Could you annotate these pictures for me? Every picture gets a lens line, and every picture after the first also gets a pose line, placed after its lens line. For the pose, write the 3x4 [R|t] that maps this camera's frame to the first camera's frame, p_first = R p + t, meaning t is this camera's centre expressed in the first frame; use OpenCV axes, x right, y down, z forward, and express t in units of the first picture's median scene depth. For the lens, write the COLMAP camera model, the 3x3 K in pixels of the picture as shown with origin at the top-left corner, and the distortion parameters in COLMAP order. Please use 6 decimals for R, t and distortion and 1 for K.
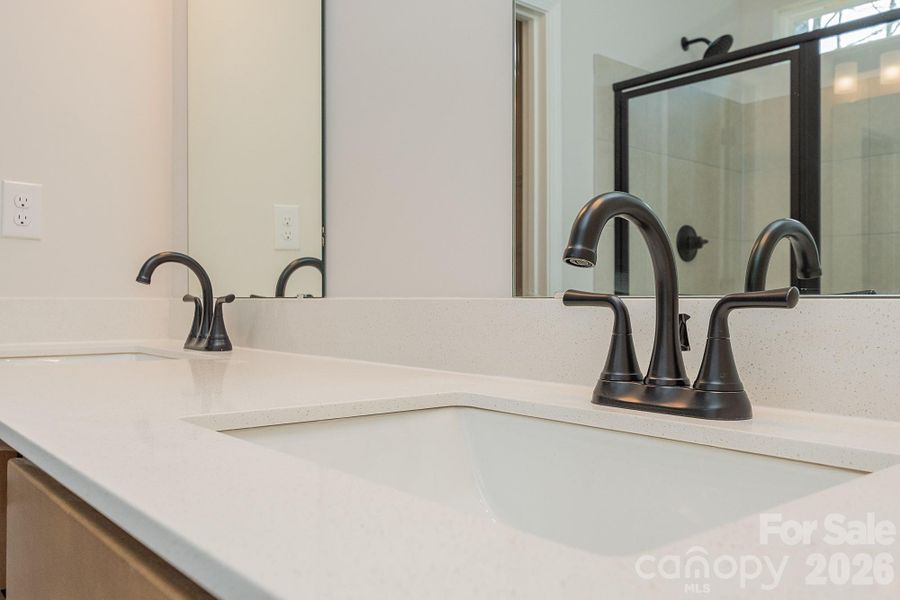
lens RADIAL K [[862.1, 0, 466.6], [0, 862.1, 283.8], [0, 0, 1]] dist [0.004897, 0.003557]
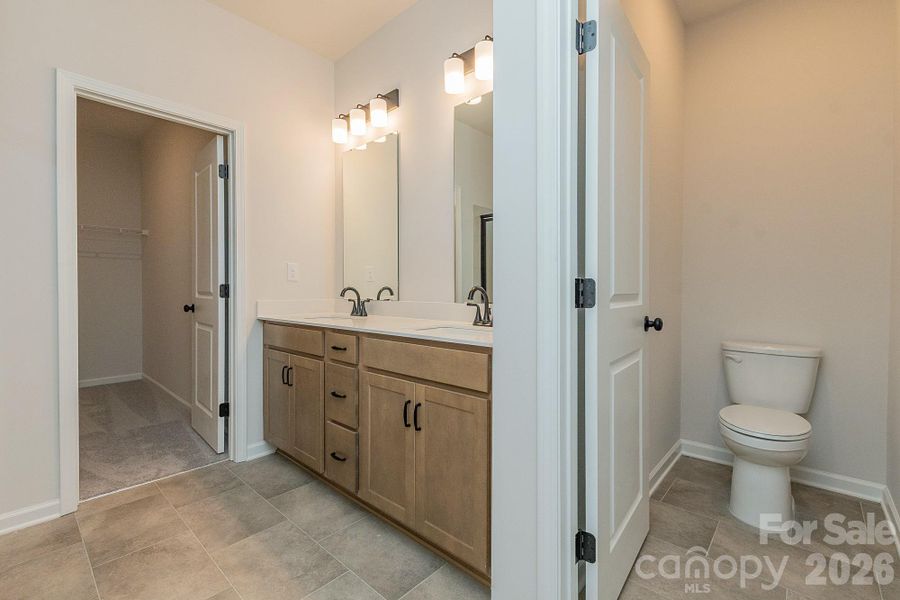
lens RADIAL K [[393.6, 0, 455.6], [0, 393.6, 302.6], [0, 0, 1]] dist [0.001690, 0.000067]
pose [[0.994666, -0.002432, 0.103122, -0.086256], [-0.001700, 0.999200, 0.039963, -0.038588], [-0.103137, -0.039925, 0.993866, -0.580402]]
